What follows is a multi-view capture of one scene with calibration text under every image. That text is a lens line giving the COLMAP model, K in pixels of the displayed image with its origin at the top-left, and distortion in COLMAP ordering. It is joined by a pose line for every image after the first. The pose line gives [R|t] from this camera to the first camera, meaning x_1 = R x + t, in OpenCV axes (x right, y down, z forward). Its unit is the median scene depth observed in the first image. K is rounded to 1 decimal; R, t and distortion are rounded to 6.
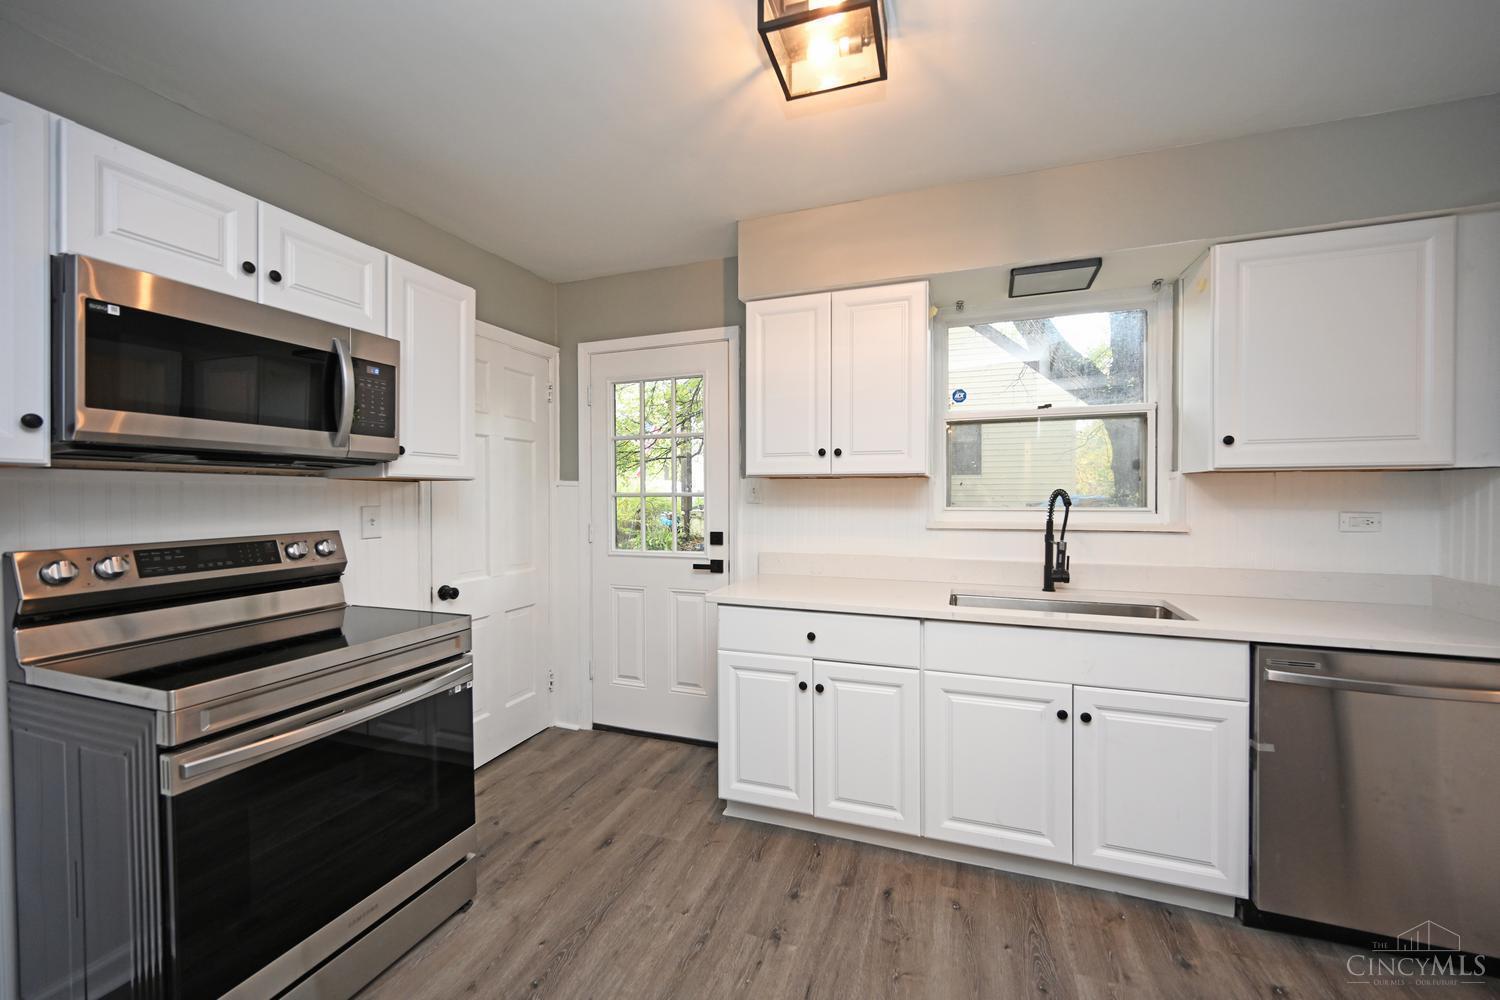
lens RADIAL K [[591.4, 0, 750.9], [0, 591.4, 499.4], [0, 0, 1]] dist [-0.003729, 0.001417]
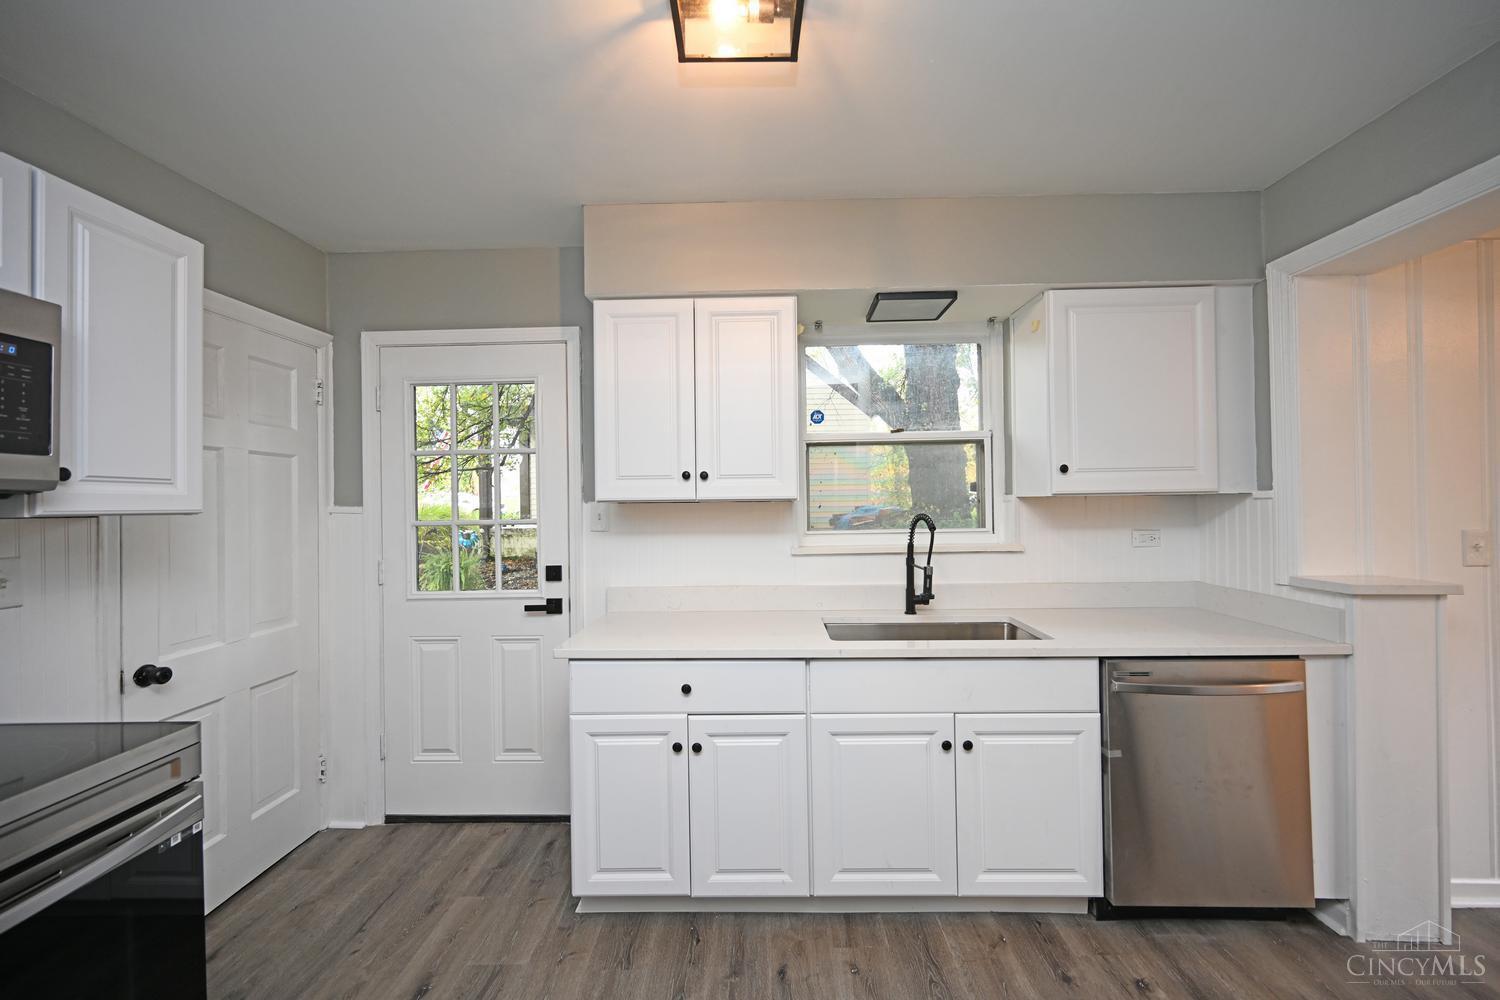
lens RADIAL K [[591.4, 0, 754.5], [0, 591.4, 498.1], [0, 0, 1]] dist [-0.003729, 0.001417]
pose [[0.946230, -0.008618, 0.323379, -0.077221], [0.014904, 0.999745, -0.016968, -0.031072], [-0.323150, 0.020875, 0.946118, 0.131467]]
